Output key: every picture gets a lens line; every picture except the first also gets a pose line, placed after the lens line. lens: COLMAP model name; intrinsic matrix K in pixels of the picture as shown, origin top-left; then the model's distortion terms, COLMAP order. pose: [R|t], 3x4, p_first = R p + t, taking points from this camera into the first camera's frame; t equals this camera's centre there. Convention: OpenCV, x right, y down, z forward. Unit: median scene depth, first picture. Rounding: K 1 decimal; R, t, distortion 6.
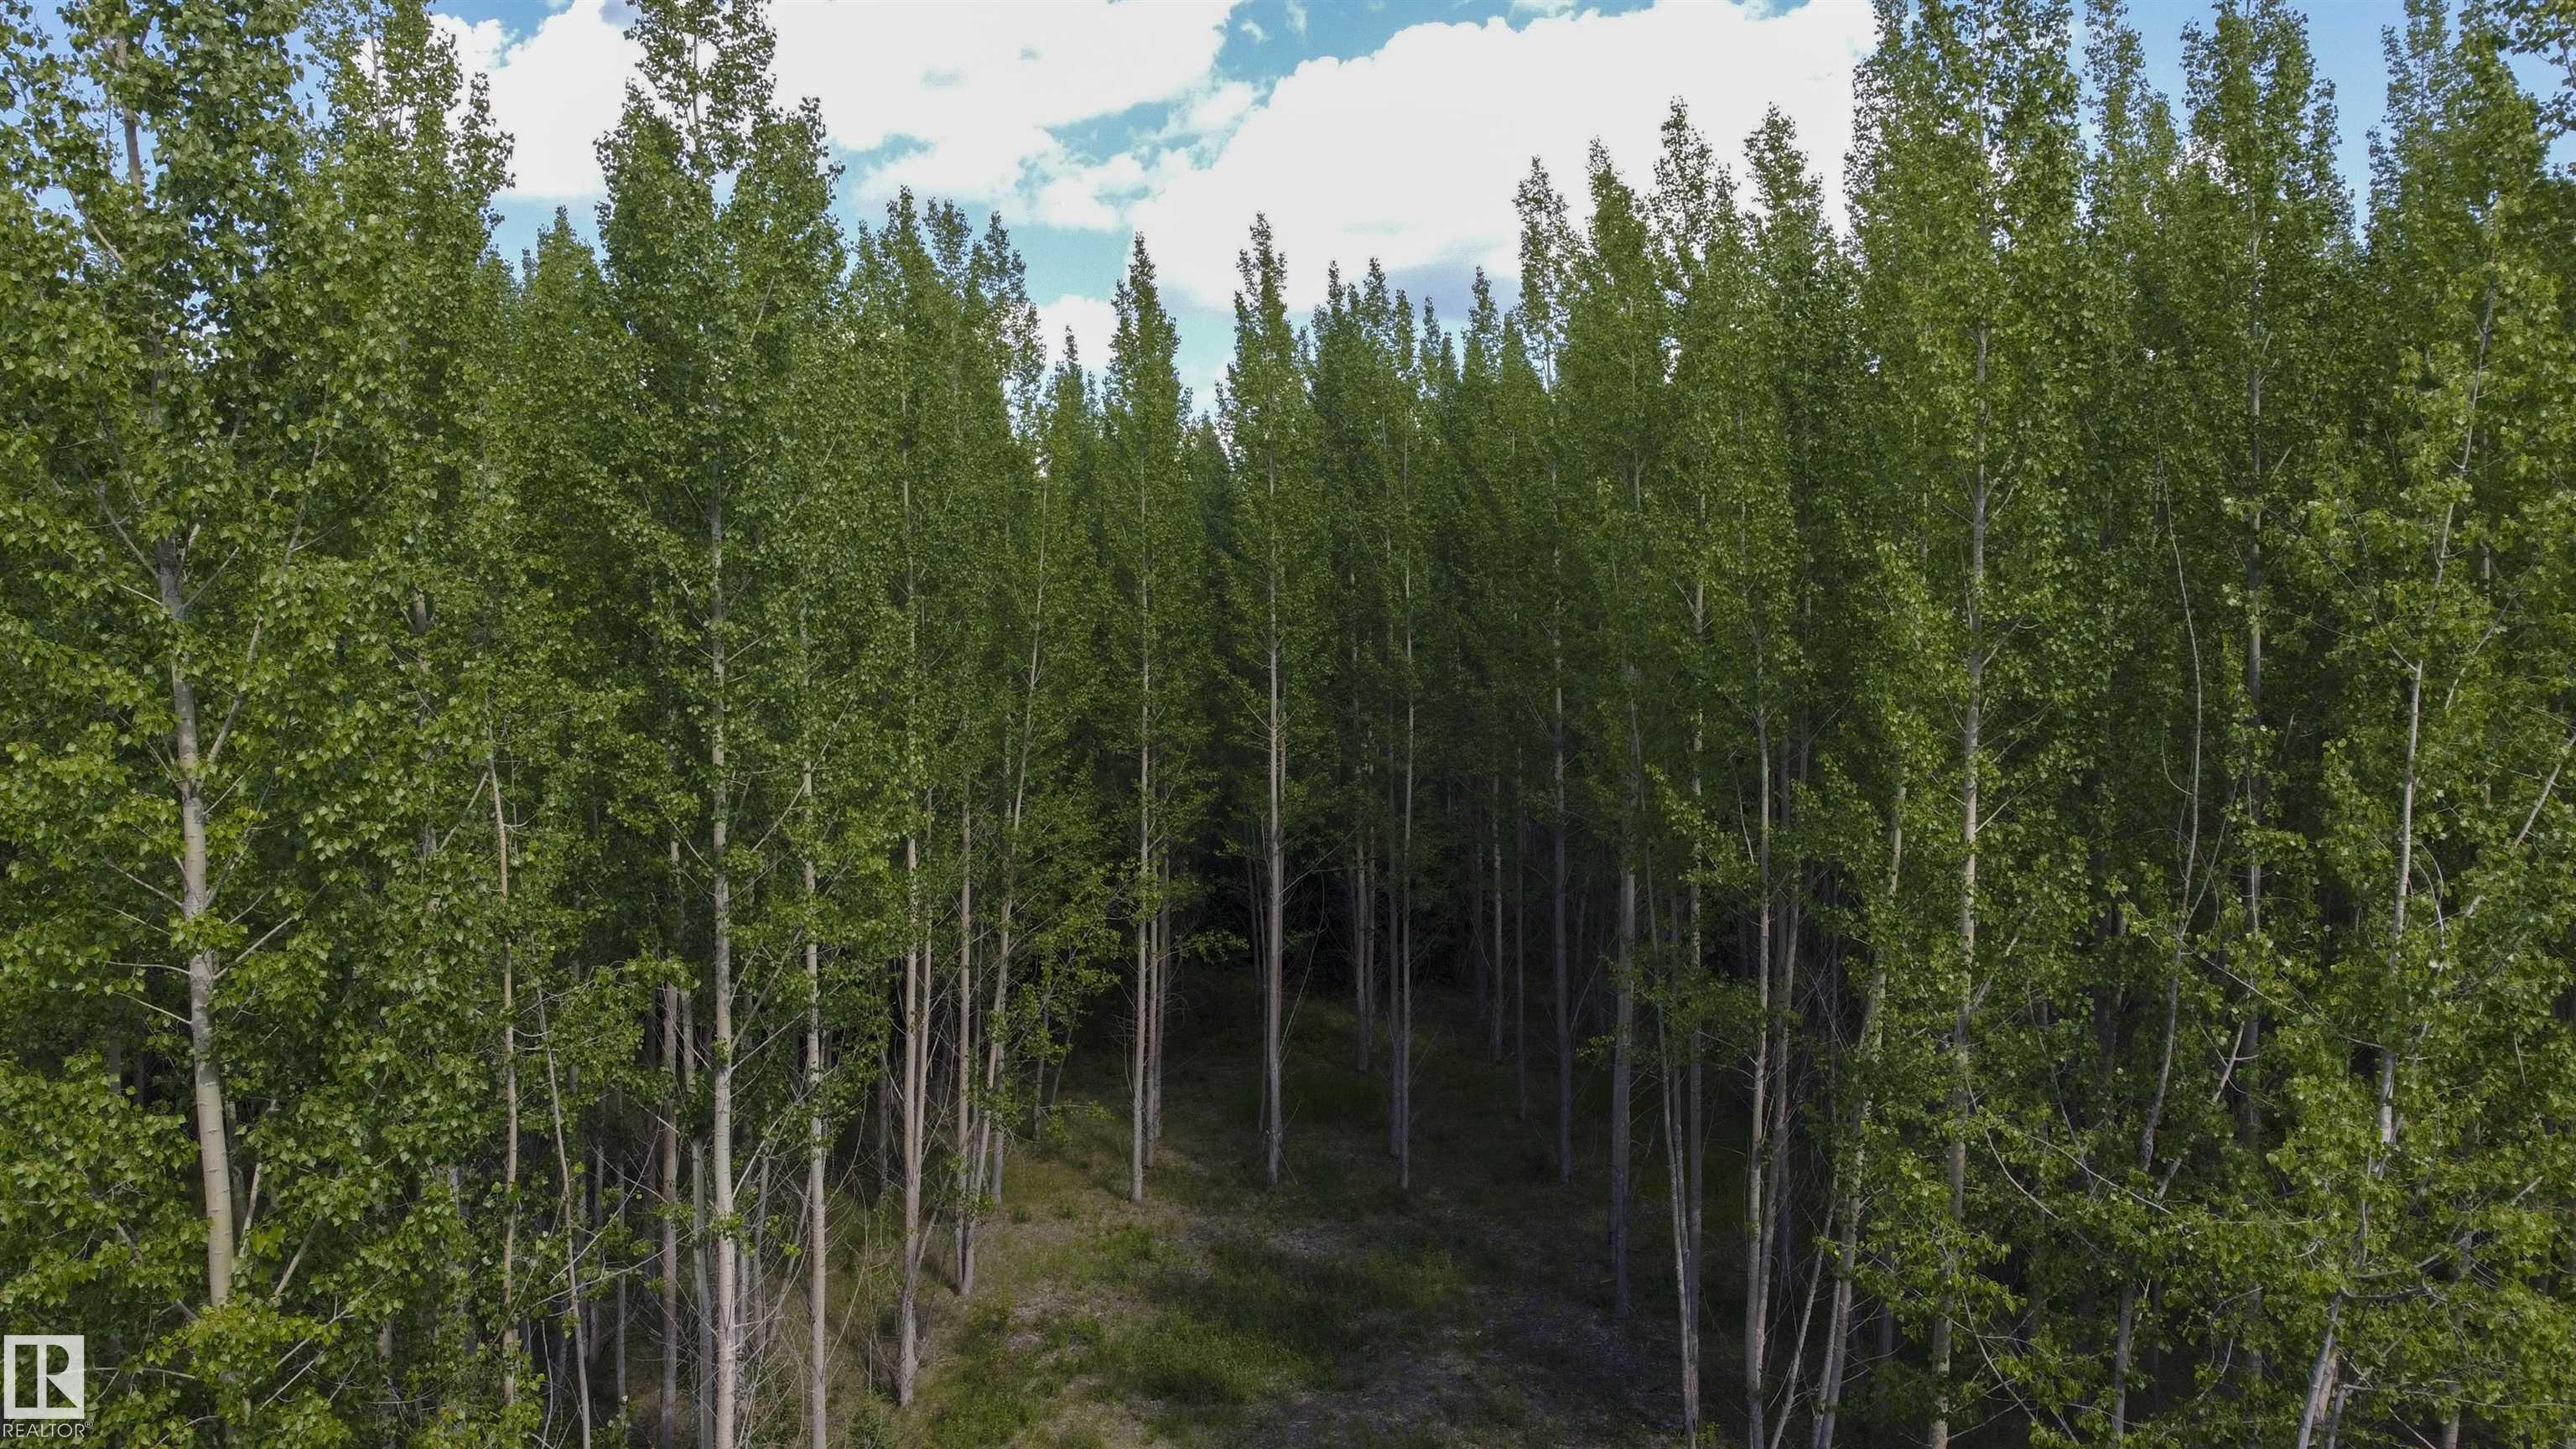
lens RADIAL K [[1944.1, 0, 1289.4], [0, 1944.1, 628.1], [0, 0, 1]] dist [0.005944, -0.004629]
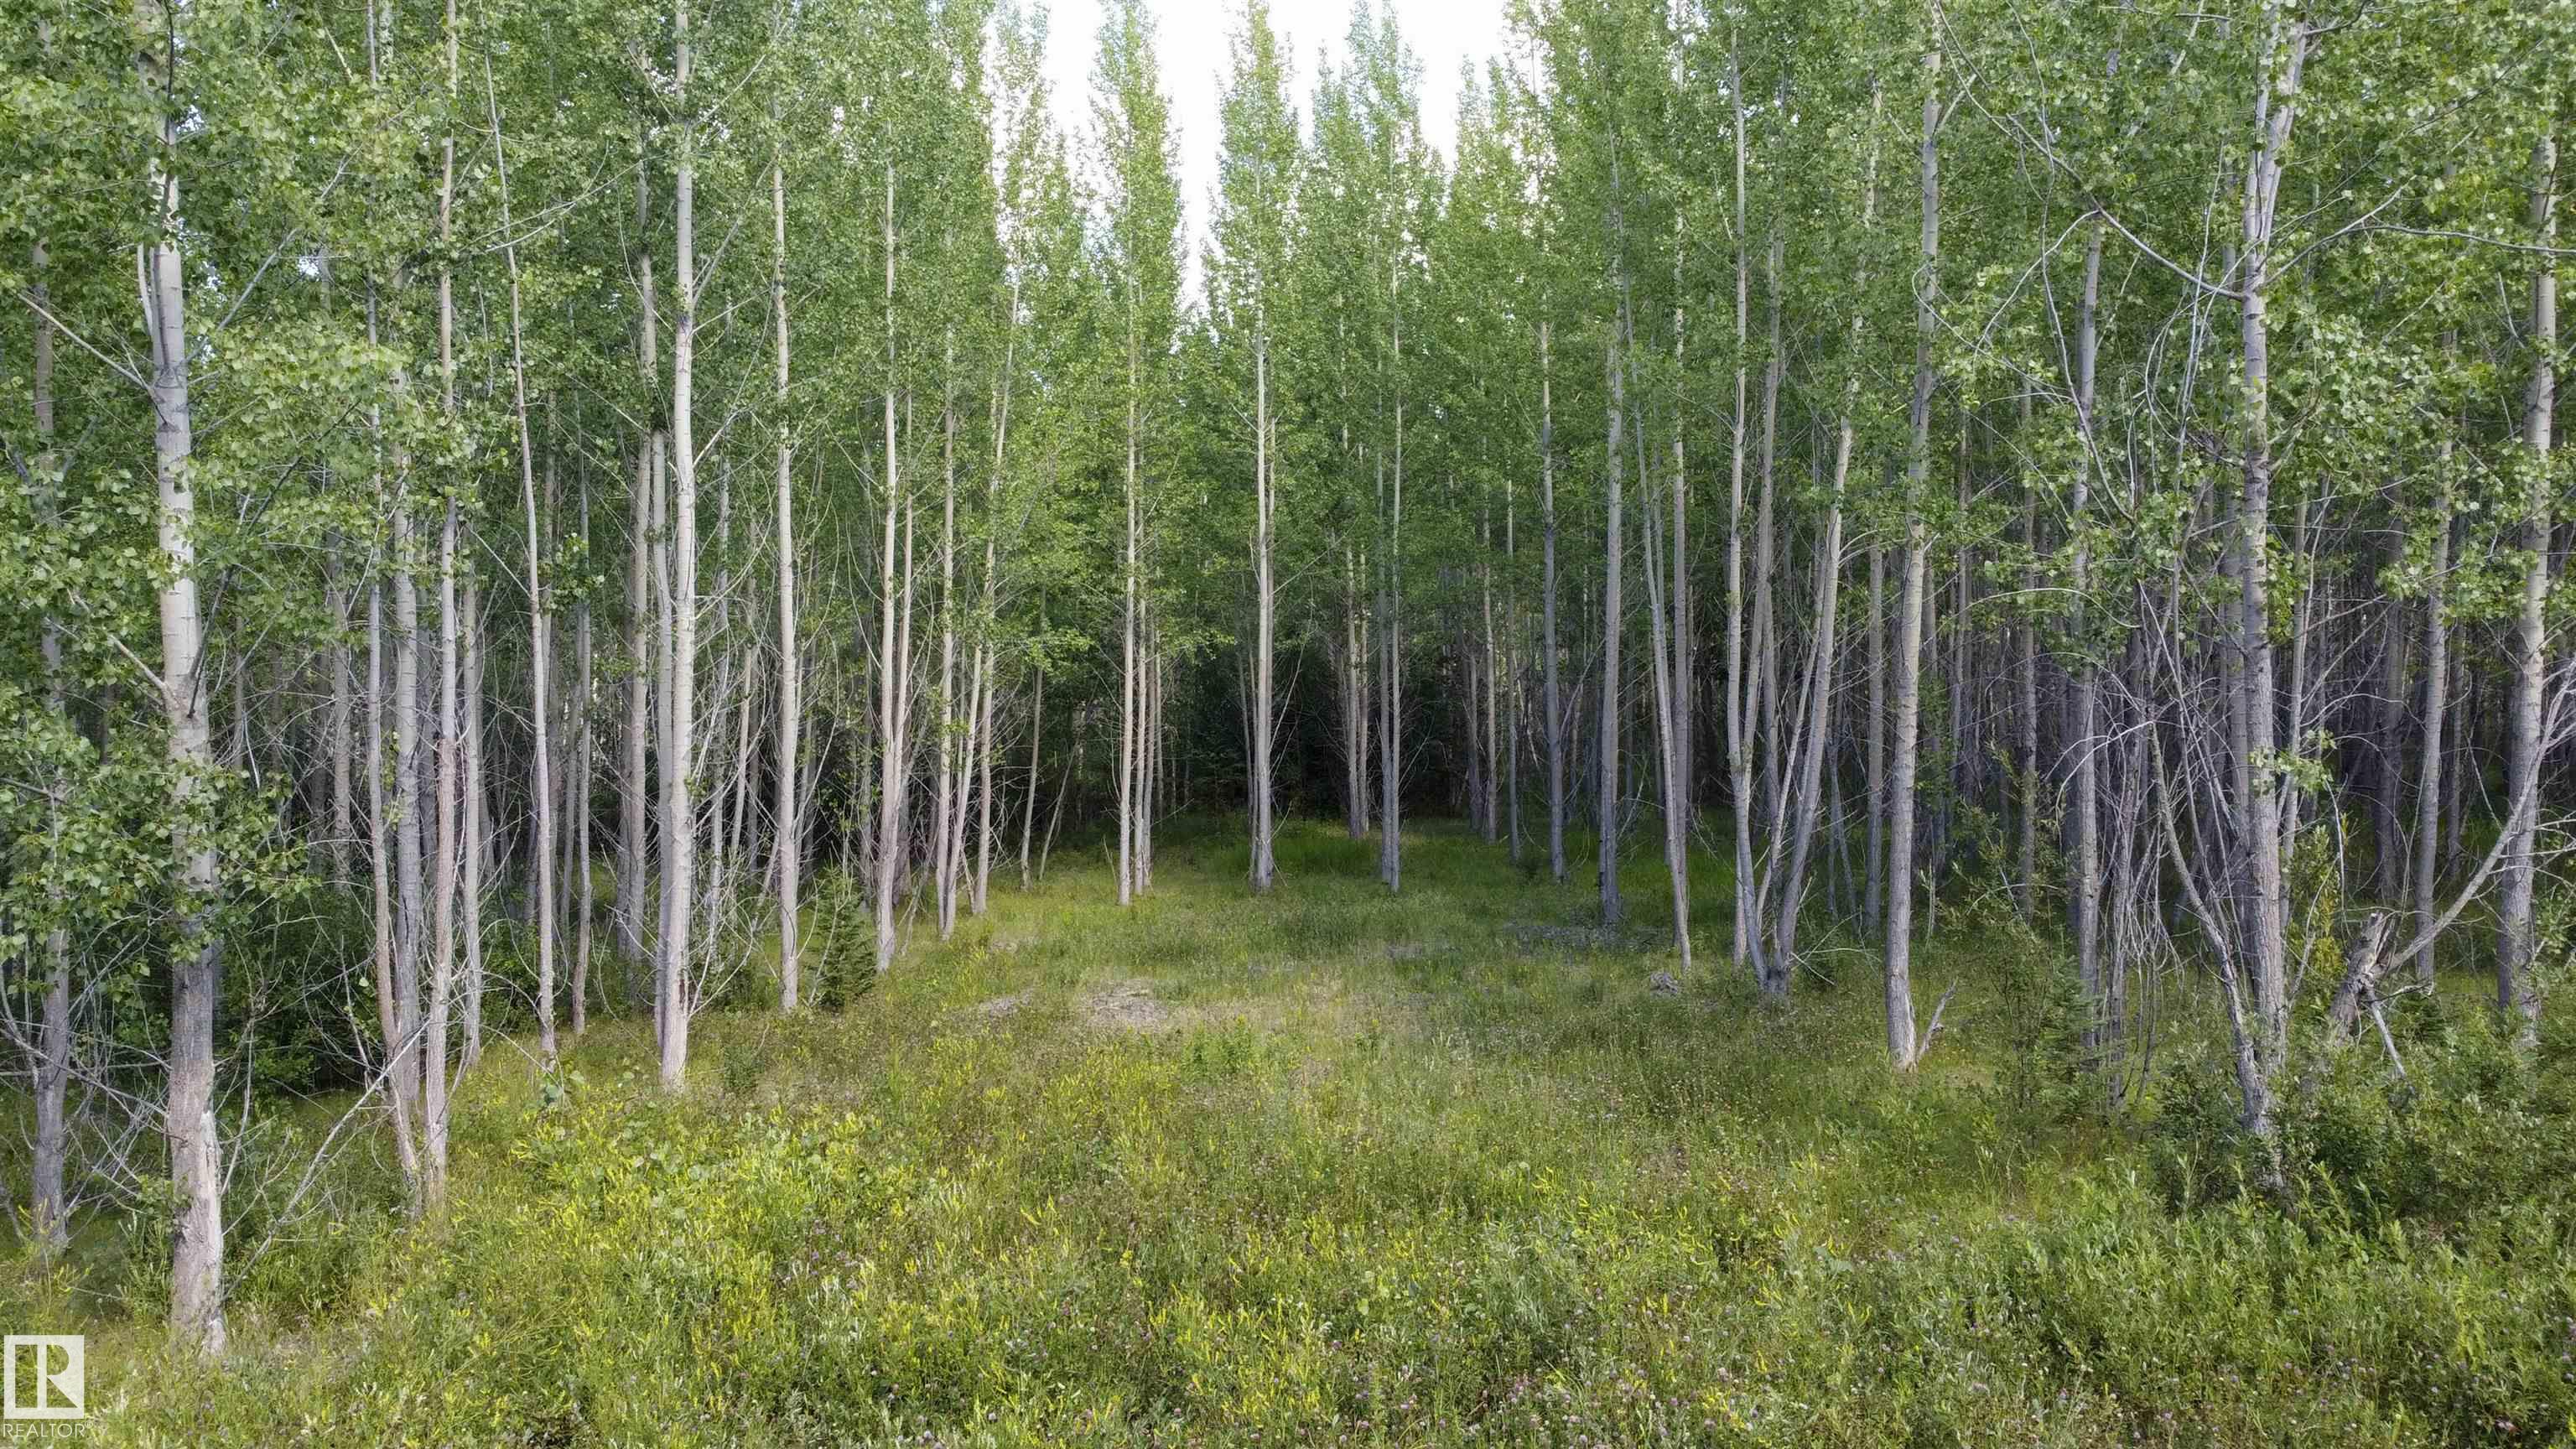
lens RADIAL K [[1907.1, 0, 1288.0], [0, 1907.1, 724.5], [0, 0, 1]] dist [0.000273, 0.006965]
pose [[0.999997, -0.000251, -0.002631, 0.007298], [0.000160, 0.999413, -0.034264, 0.210574], [0.002638, 0.034263, 0.999409, 0.021294]]
